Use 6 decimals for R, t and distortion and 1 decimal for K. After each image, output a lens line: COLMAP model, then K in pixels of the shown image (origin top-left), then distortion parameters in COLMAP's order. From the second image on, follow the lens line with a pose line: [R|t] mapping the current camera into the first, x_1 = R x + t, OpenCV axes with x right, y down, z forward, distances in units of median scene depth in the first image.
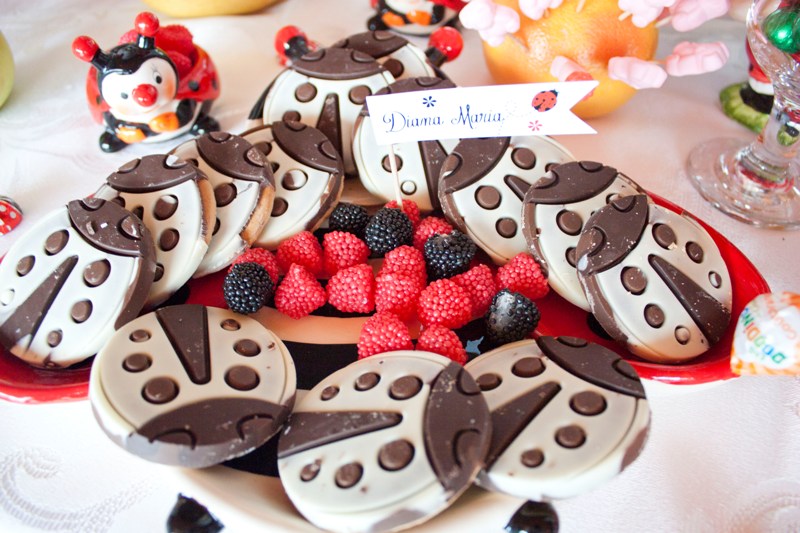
lens RADIAL K [[651.4, 0, 400.0], [0, 651.4, 266.5], [0, 0, 1]] dist [-0.168912, 0.132310]
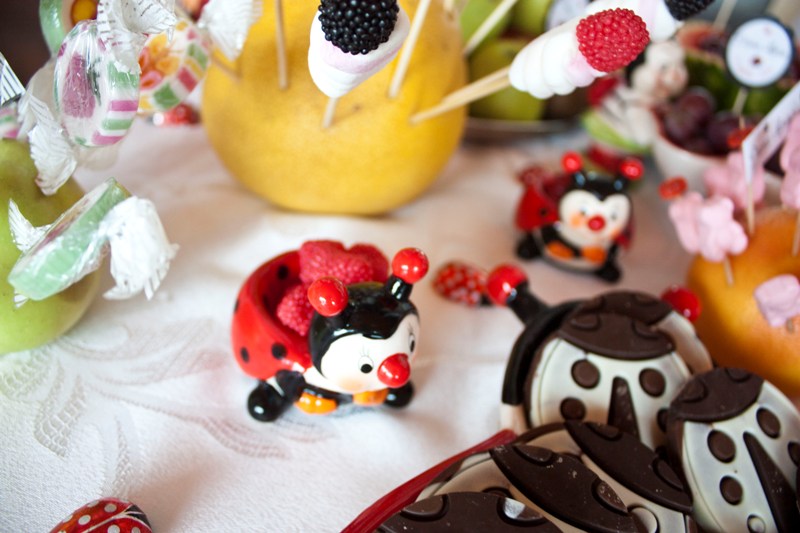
lens RADIAL K [[651.4, 0, 400.0], [0, 651.4, 266.5], [0, 0, 1]] dist [-0.168912, 0.132310]
pose [[0.975480, 0.101361, 0.195358, -0.515874], [-0.054289, 0.971025, -0.232731, -0.207185], [-0.213287, 0.216418, 0.952718, 0.309122]]
